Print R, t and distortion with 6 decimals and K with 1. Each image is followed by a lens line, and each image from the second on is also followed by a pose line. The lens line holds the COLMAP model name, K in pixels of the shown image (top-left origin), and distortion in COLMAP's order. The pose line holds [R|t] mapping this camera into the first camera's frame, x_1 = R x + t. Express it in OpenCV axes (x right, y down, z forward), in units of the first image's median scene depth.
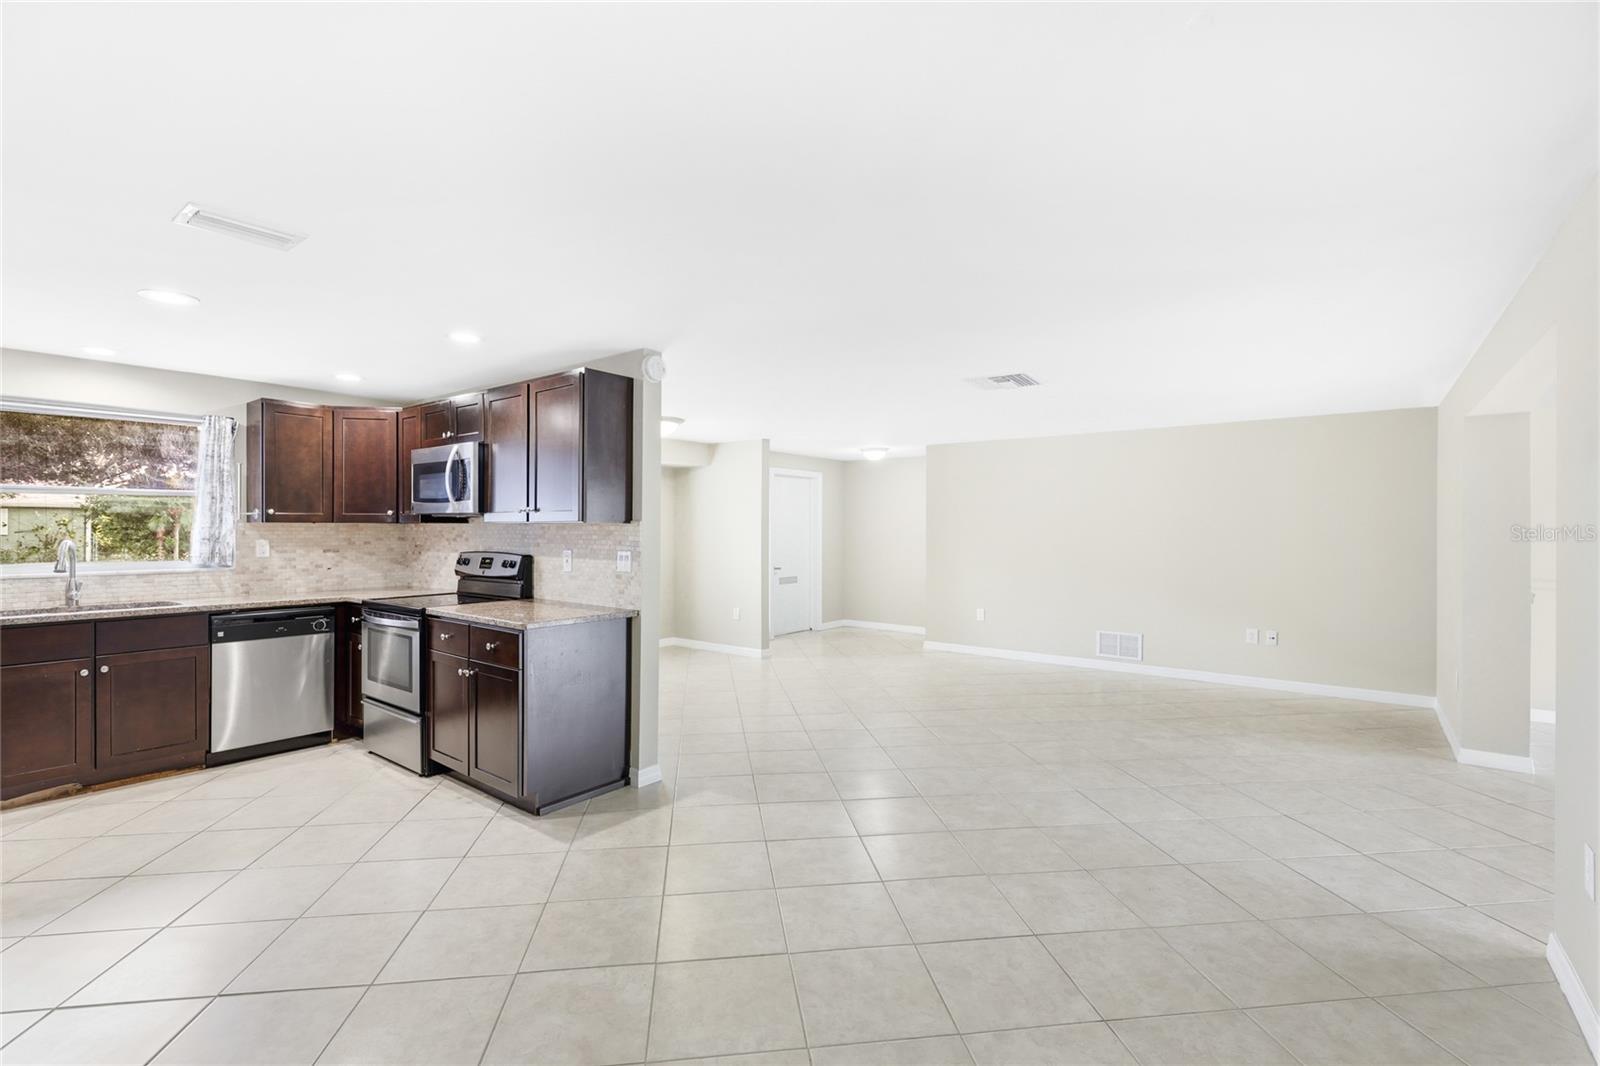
lens RADIAL K [[713.2, 0, 799.0], [0, 713.2, 525.8], [0, 0, 1]] dist [-0.001614, -0.000597]
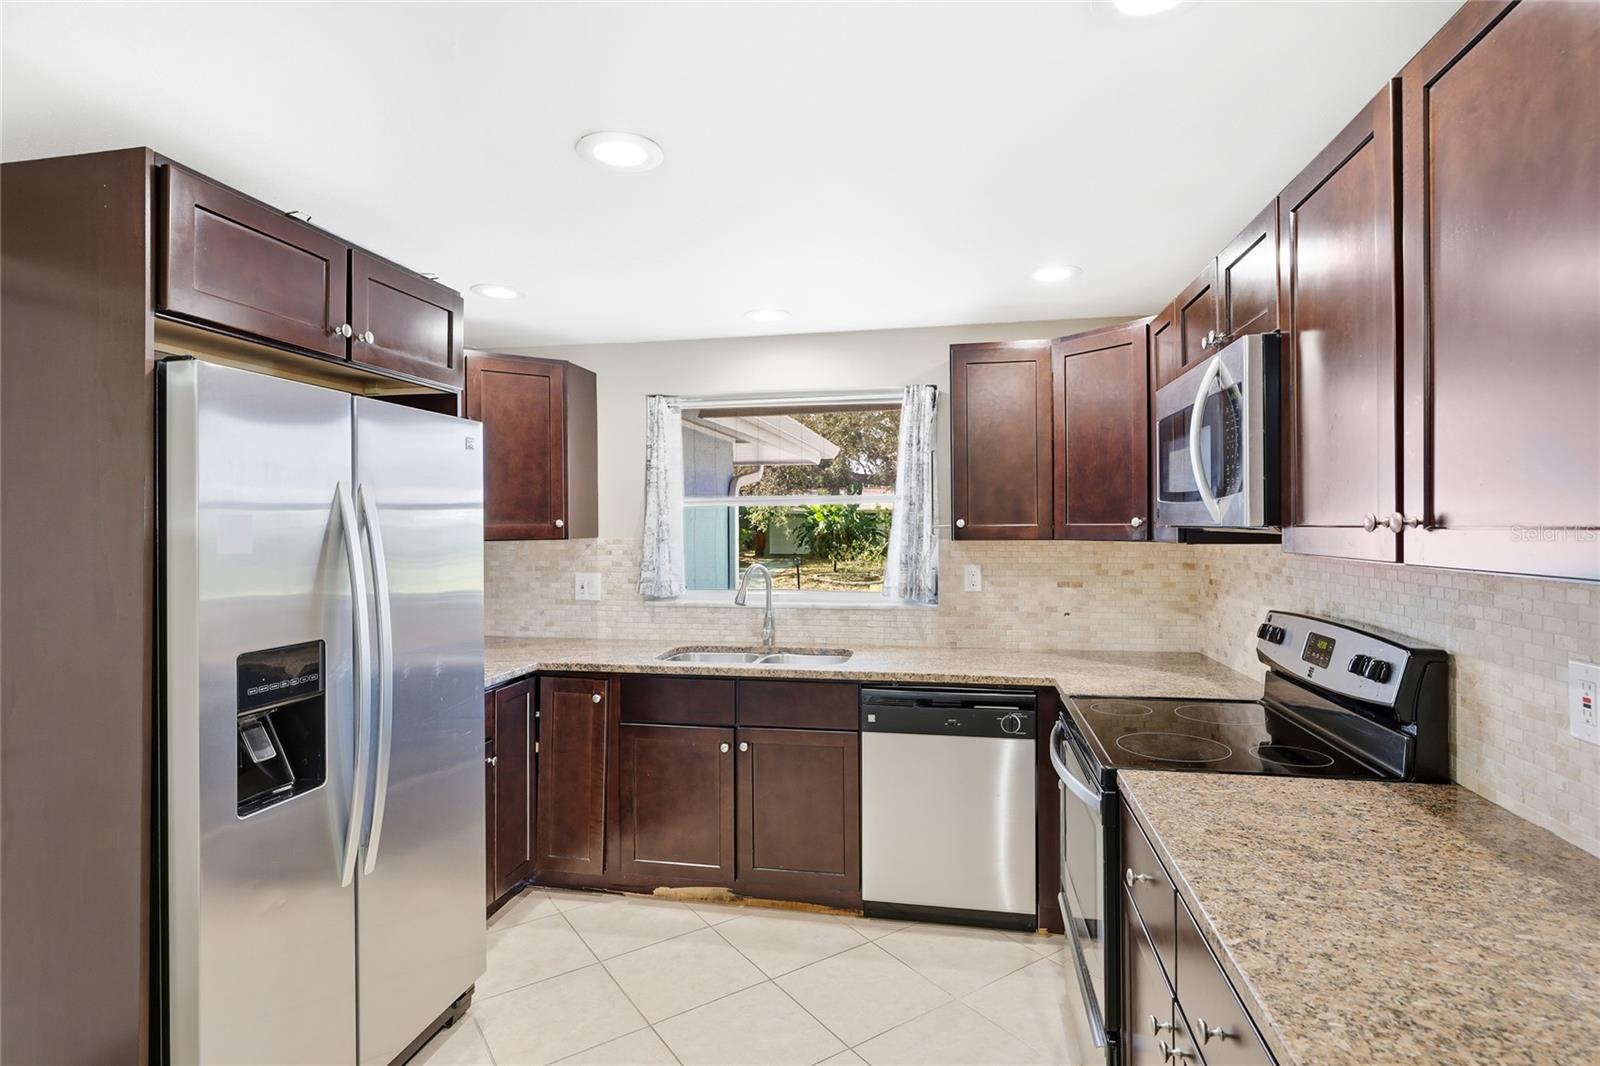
lens RADIAL K [[817.3, 0, 800.0], [0, 817.3, 533.0], [0, 0, 1]] dist [0.019248, 0.000404]
pose [[0.459306, 0.003933, -0.888269, -0.167270], [0.012852, 0.999856, 0.011073, -0.021148], [0.888185, -0.016502, 0.459189, 0.541832]]
